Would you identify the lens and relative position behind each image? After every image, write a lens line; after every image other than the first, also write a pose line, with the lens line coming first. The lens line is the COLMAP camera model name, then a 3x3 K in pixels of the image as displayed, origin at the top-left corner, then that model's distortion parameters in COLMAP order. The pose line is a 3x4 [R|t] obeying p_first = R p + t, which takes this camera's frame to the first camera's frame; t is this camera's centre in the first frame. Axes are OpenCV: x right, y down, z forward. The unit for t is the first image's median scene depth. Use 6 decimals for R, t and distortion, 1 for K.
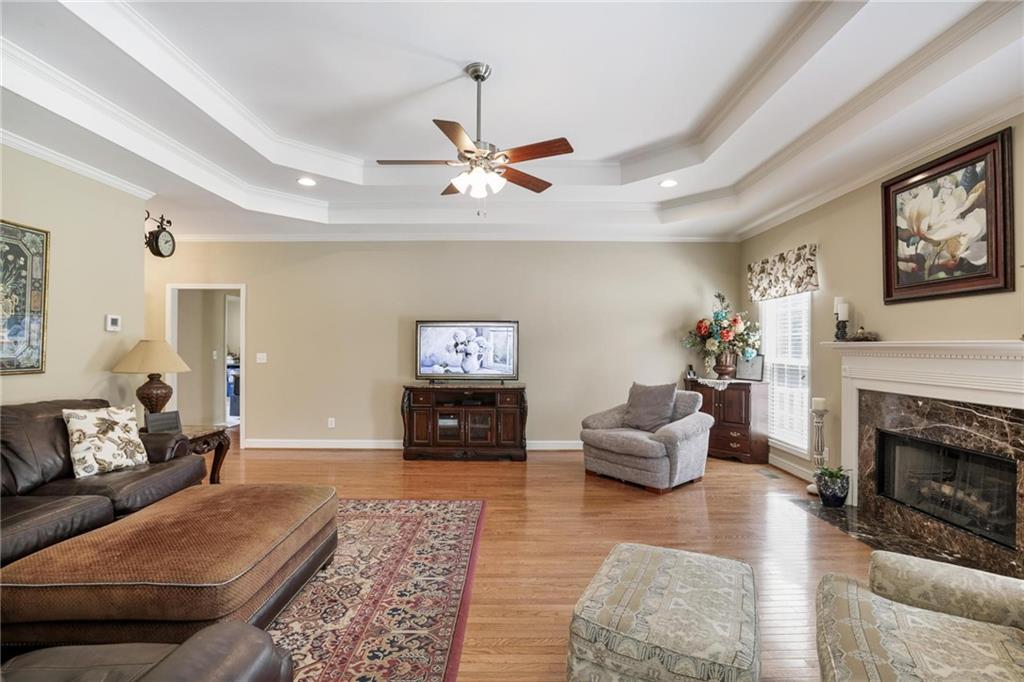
lens RADIAL K [[471.2, 0, 517.3], [0, 471.2, 342.9], [0, 0, 1]] dist [-0.035319, 0.005685]
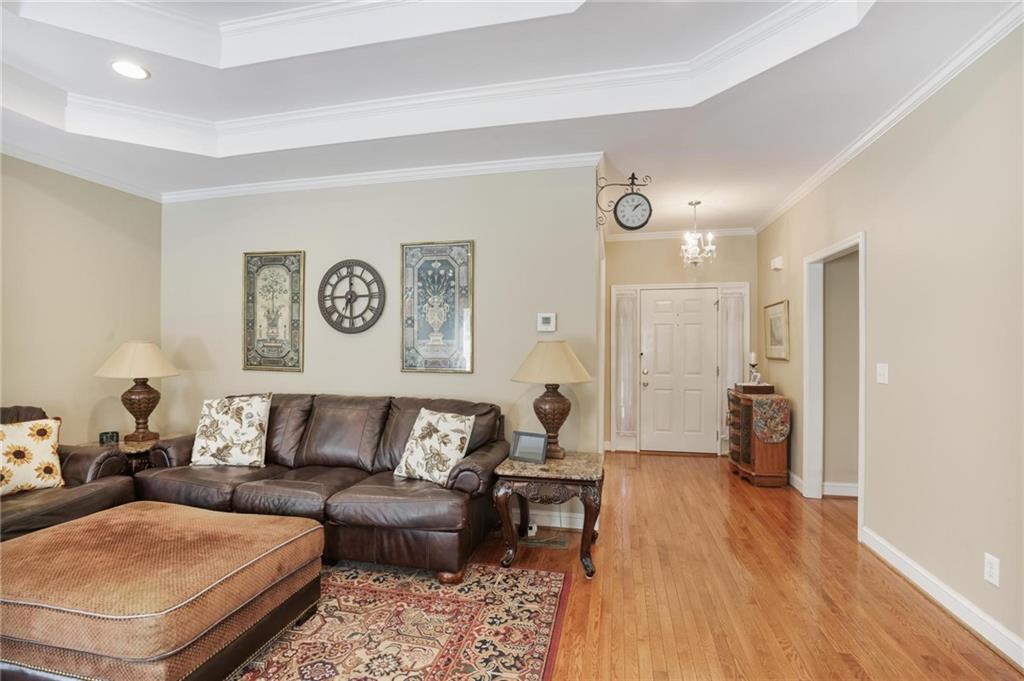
lens RADIAL K [[471.2, 0, 509.7], [0, 471.2, 347.2], [0, 0, 1]] dist [-0.035319, 0.005685]
pose [[-0.214201, -0.001031, -0.976789, 0.023709], [0.004072, 0.999990, -0.001949, 0.007341], [0.976781, -0.004395, -0.214194, 1.302968]]
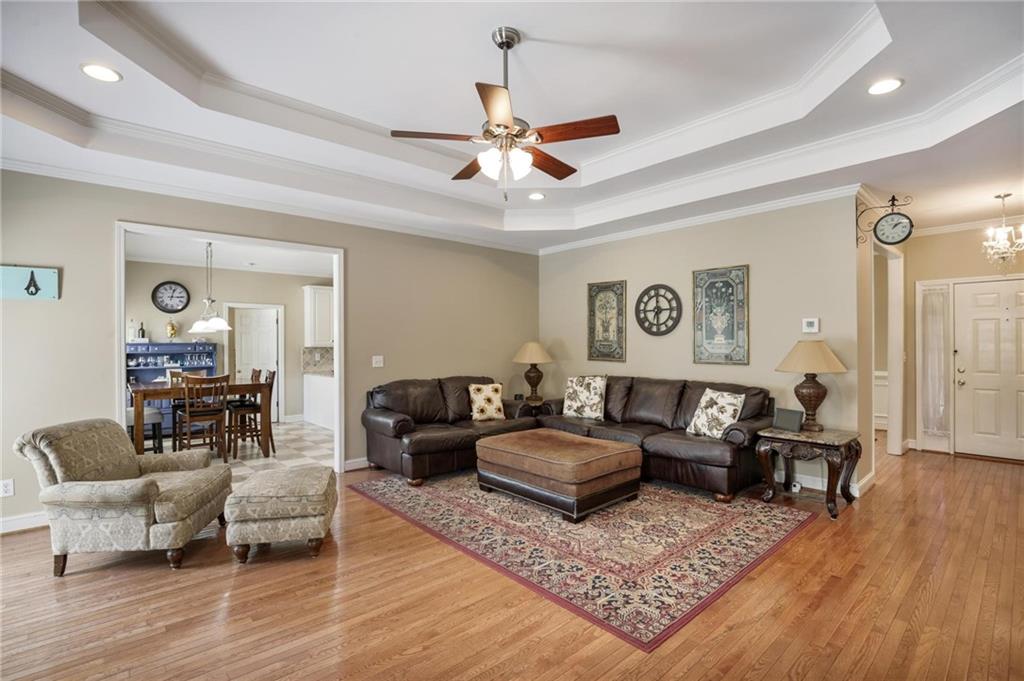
lens RADIAL K [[471.2, 0, 513.3], [0, 471.2, 340.6], [0, 0, 1]] dist [-0.035319, 0.005685]
pose [[-0.744038, -0.002213, -0.668134, 0.469621], [0.005768, 0.999936, -0.009736, 0.000247], [0.668113, -0.011097, -0.743977, 1.569799]]
